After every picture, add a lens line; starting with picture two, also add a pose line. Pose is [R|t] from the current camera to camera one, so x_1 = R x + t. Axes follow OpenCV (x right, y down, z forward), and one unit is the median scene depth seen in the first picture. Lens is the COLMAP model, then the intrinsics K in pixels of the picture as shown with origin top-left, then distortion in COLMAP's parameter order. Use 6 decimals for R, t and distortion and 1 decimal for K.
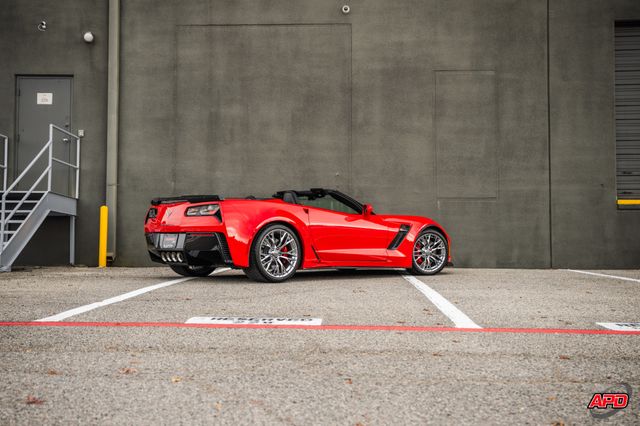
lens RADIAL K [[725.7, 0, 316.1], [0, 725.7, 220.9], [0, 0, 1]] dist [0.061420, 0.041572]
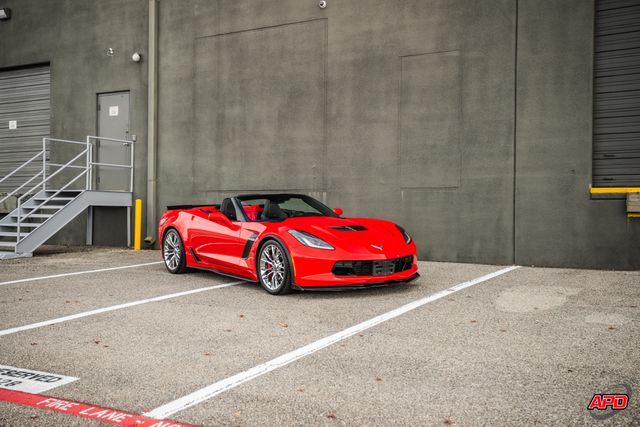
lens RADIAL K [[713.9, 0, 315.0], [0, 713.9, 212.4], [0, 0, 1]] dist [0.057636, 0.028049]
pose [[0.877423, 0.002341, -0.479712, 0.523426], [0.025436, 0.998354, 0.051396, -0.051053], [0.479042, -0.057298, 0.875920, 0.096659]]
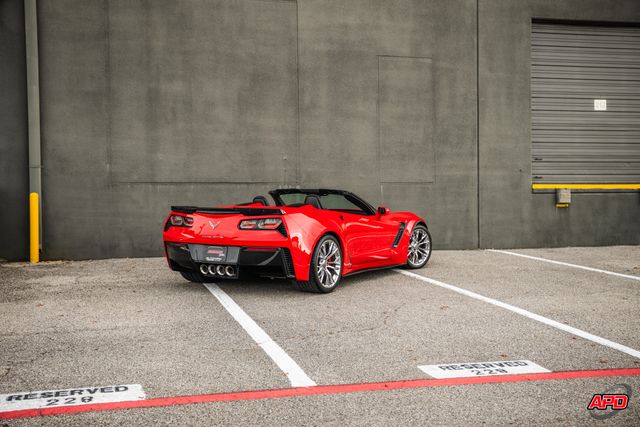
lens RADIAL K [[764.3, 0, 320.0], [0, 764.3, 213.5], [0, 0, 1]] dist [0.082473, 0.050742]
pose [[0.948191, -0.014424, 0.317374, -0.254026], [-0.008989, 0.997351, 0.072182, -0.064465], [-0.317574, -0.071295, 0.945549, 0.006803]]
